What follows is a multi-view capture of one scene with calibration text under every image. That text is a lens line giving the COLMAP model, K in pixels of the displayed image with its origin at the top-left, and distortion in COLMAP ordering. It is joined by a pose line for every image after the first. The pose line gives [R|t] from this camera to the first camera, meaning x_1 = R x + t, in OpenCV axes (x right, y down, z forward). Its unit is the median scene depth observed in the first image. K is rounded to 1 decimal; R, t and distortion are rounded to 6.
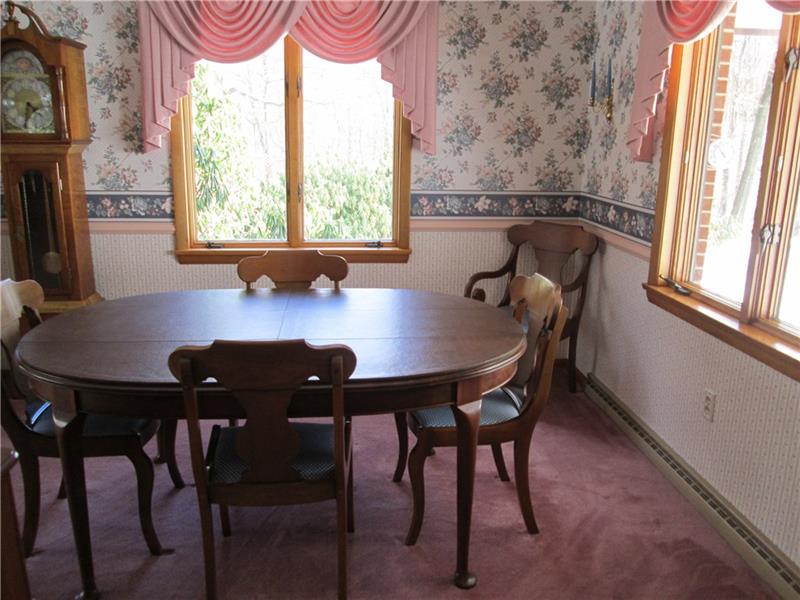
lens RADIAL K [[661.5, 0, 401.7], [0, 661.5, 295.9], [0, 0, 1]] dist [-0.050784, 0.023458]
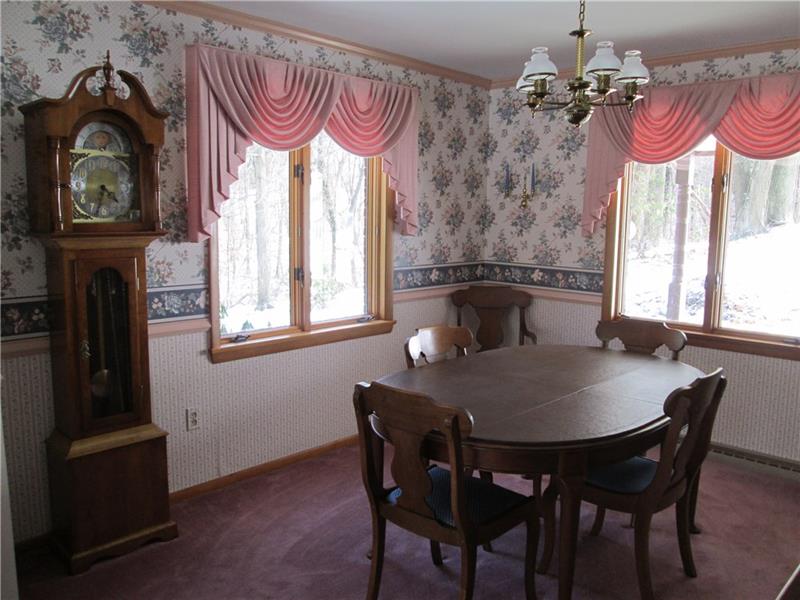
lens RADIAL K [[661.5, 0, 396.2], [0, 661.5, 293.8], [0, 0, 1]] dist [-0.050784, 0.023458]
pose [[0.756231, -0.085164, 0.648739, -0.736225], [0.152014, 0.987231, -0.047601, -0.063180], [-0.636401, 0.134615, 0.759521, 0.152163]]
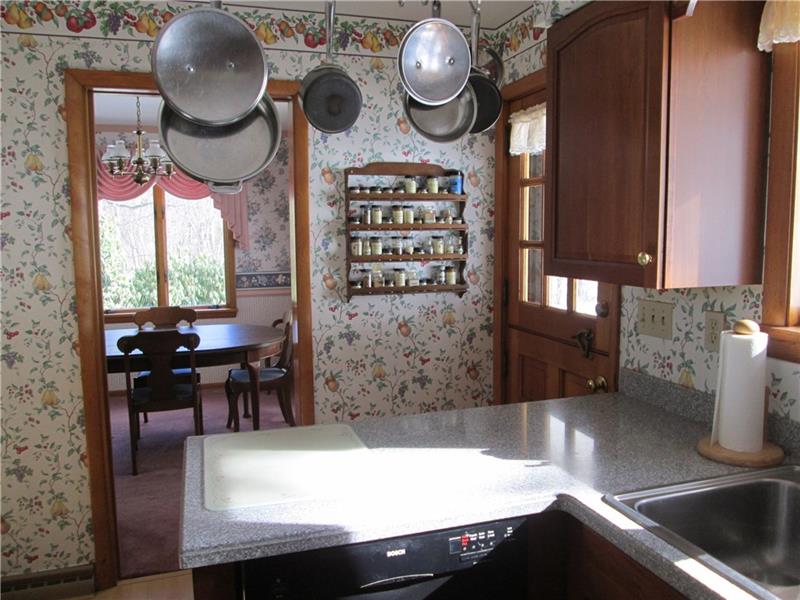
lens RADIAL K [[661.5, 0, 383.0], [0, 661.5, 287.3], [0, 0, 1]] dist [-0.050784, 0.023458]
pose [[0.980928, -0.048338, 0.188266, 0.064581], [0.075297, 0.987455, -0.138791, 0.135214], [-0.179196, 0.150320, 0.972262, -0.674195]]
